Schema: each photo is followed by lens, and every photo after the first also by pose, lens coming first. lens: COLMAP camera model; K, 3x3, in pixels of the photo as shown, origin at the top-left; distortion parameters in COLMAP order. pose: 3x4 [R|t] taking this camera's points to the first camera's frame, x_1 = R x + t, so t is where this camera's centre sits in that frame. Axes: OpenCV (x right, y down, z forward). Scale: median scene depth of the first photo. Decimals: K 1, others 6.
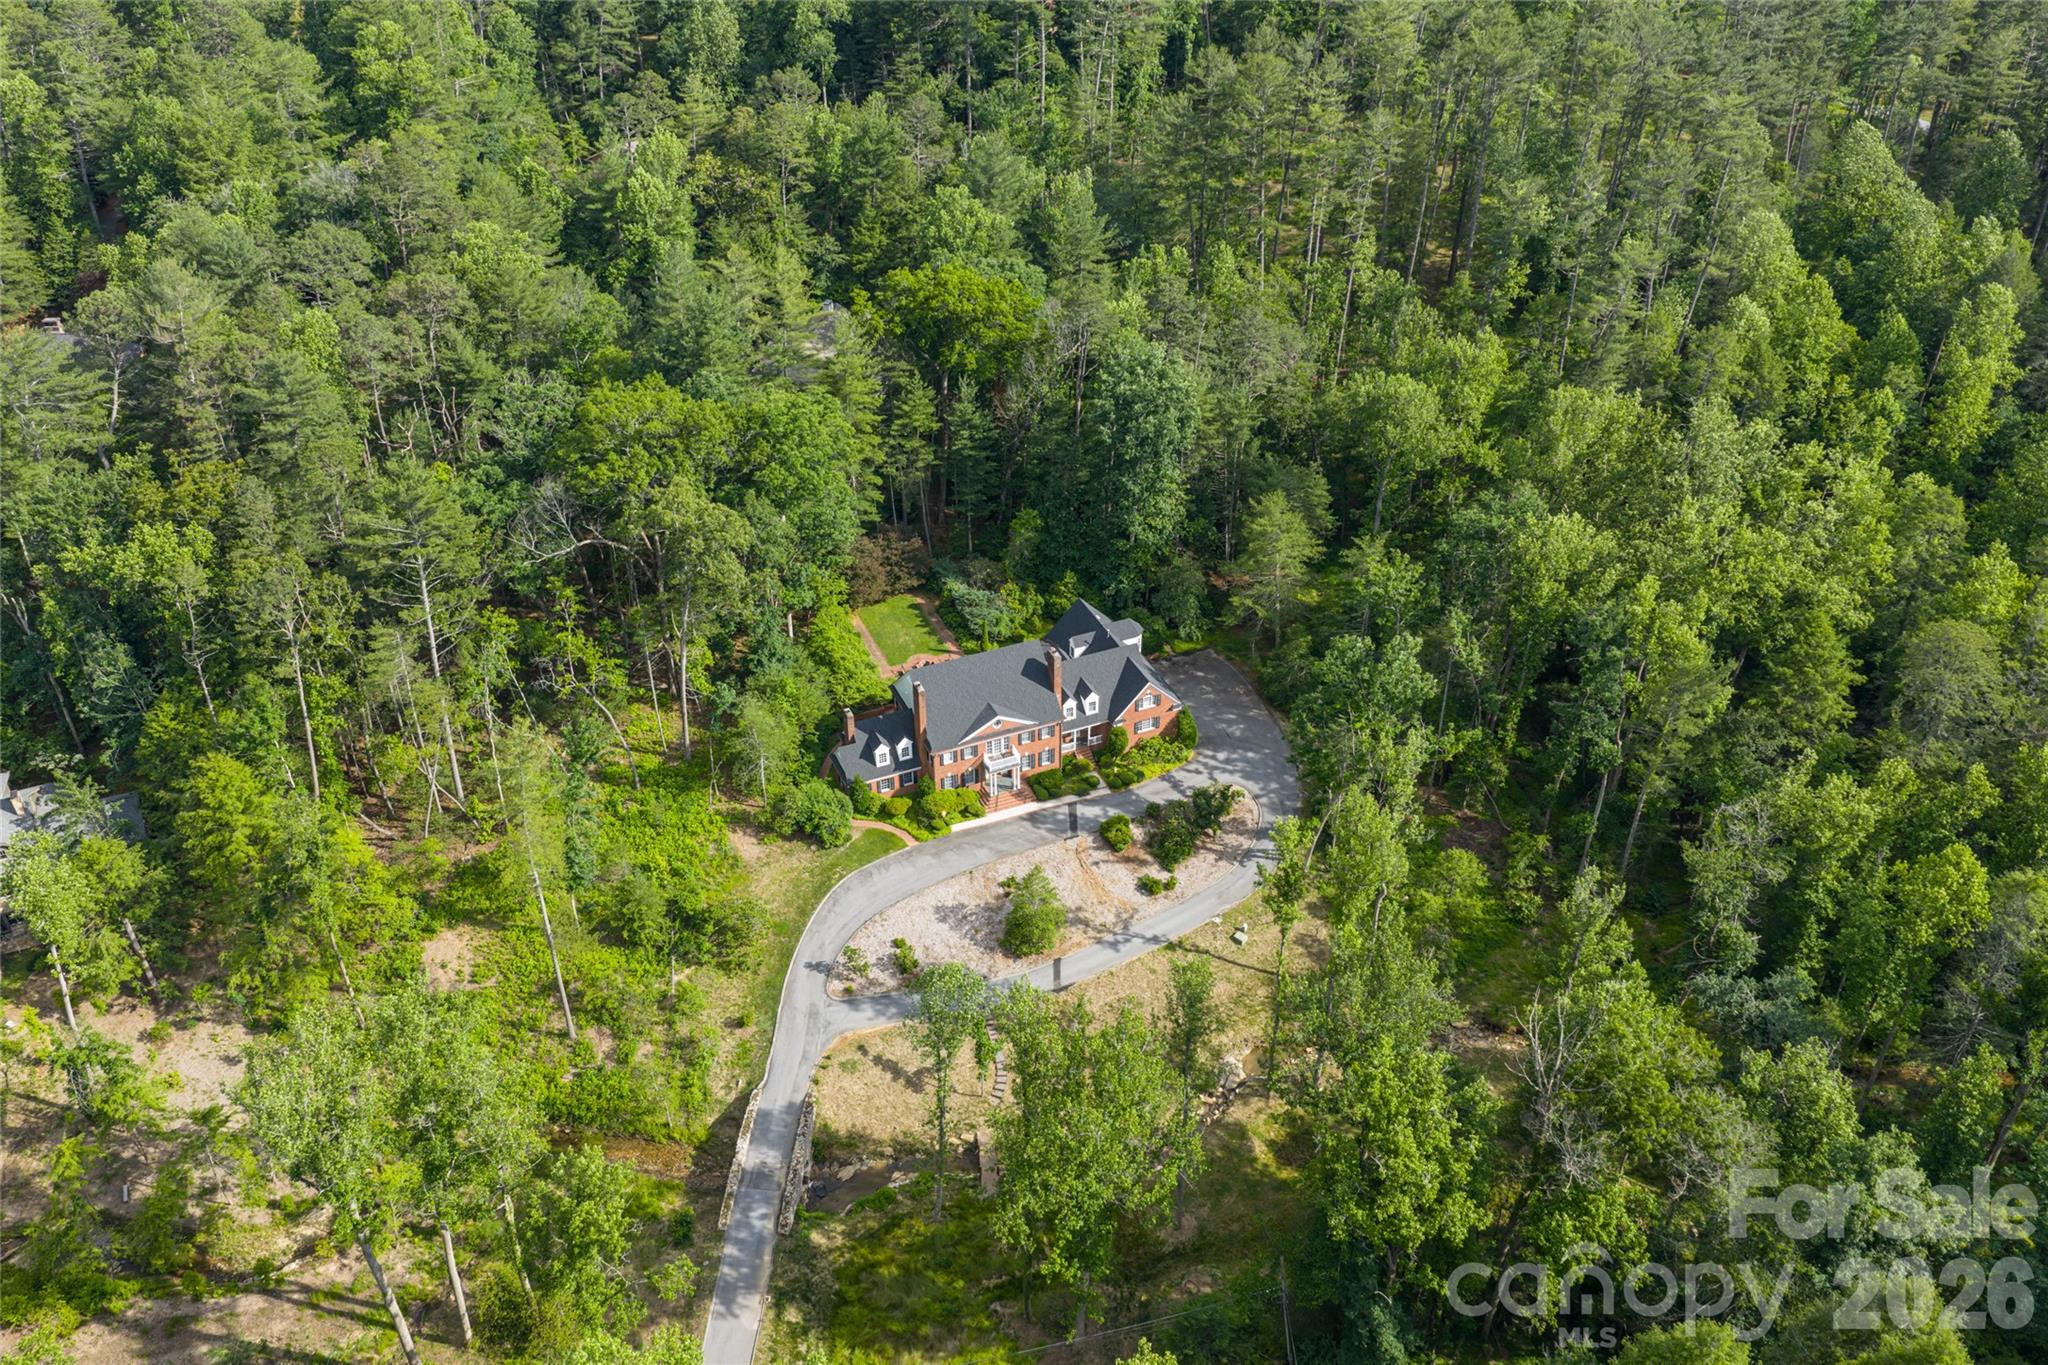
lens RADIAL K [[1696.7, 0, 1021.6], [0, 1696.7, 688.3], [0, 0, 1]] dist [0.009610, -0.004718]
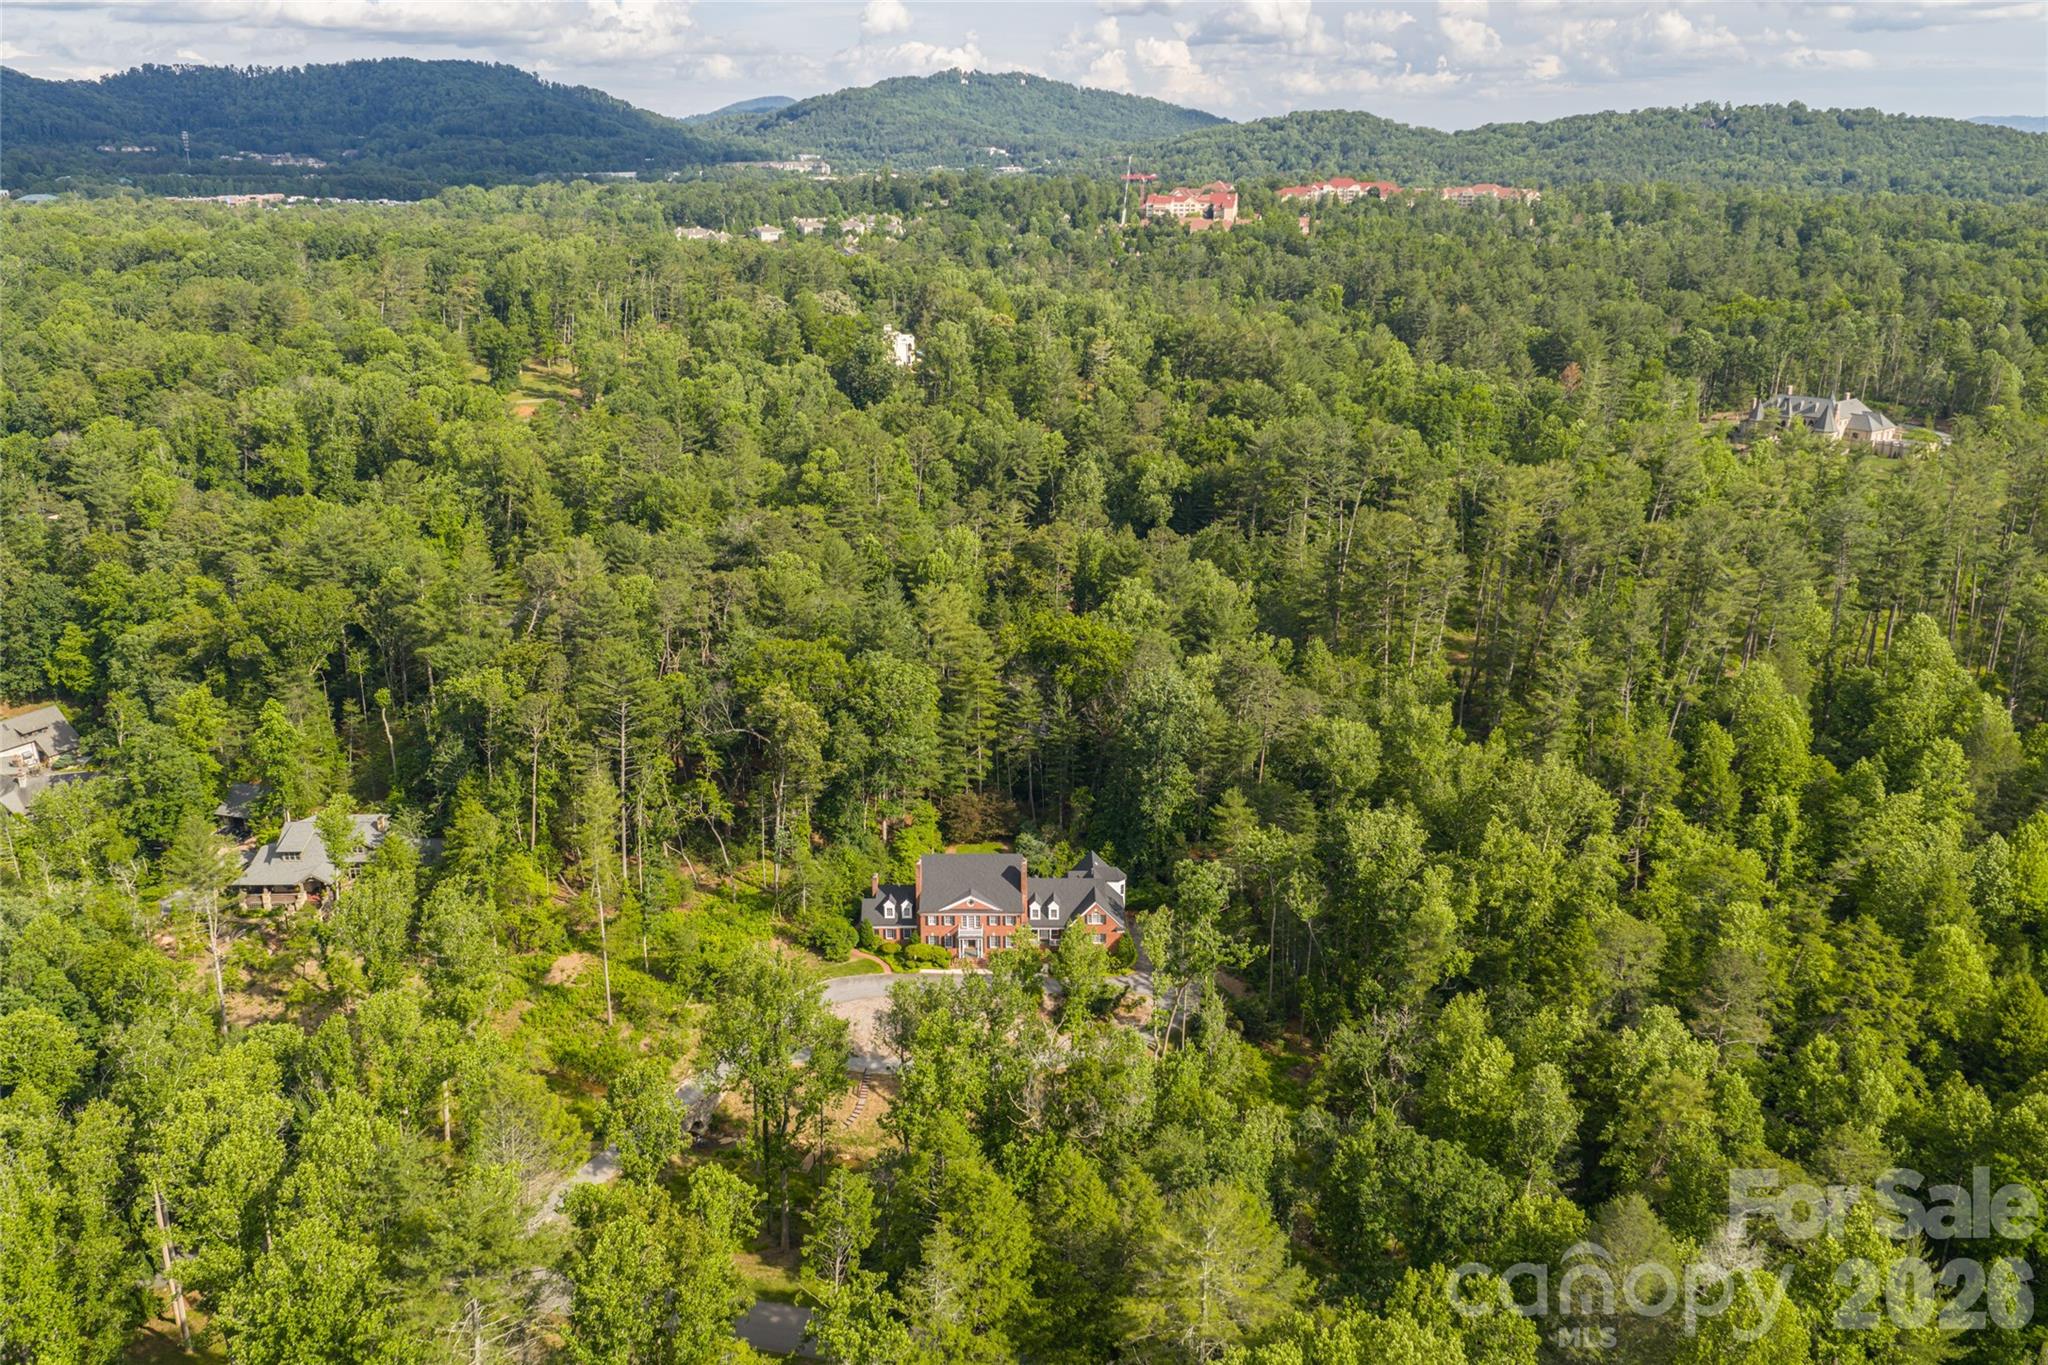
lens RADIAL K [[1696.7, 0, 1023.7], [0, 1696.7, 677.2], [0, 0, 1]] dist [0.009610, -0.004718]
pose [[0.918444, 0.124347, -0.375497, 0.515598], [-0.234365, 0.935799, -0.263352, 0.200973], [0.318642, 0.329877, 0.888621, -0.262541]]
